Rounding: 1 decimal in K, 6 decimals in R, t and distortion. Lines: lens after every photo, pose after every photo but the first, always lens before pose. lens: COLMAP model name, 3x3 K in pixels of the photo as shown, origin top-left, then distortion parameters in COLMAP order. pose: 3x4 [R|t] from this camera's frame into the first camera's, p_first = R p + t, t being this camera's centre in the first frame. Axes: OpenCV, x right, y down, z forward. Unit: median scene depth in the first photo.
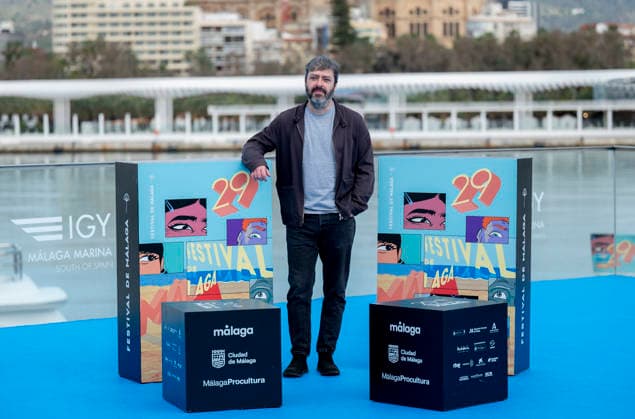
lens RADIAL K [[2565.1, 0, 319.1], [0, 2565.1, 207.6], [0, 0, 1]] dist [-0.310250, 0.000000]
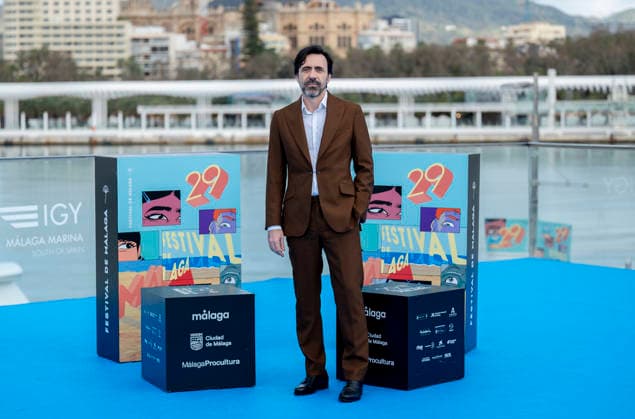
lens RADIAL K [[2095.0, 0, 301.7], [0, 2095.0, 232.6], [0, 0, 1]] dist [0.292915, 0.000000]
pose [[0.998927, -0.001003, 0.046297, -0.033751], [0.000116, 0.999817, 0.019149, -0.002963], [-0.046308, -0.019123, 0.998744, 0.115534]]
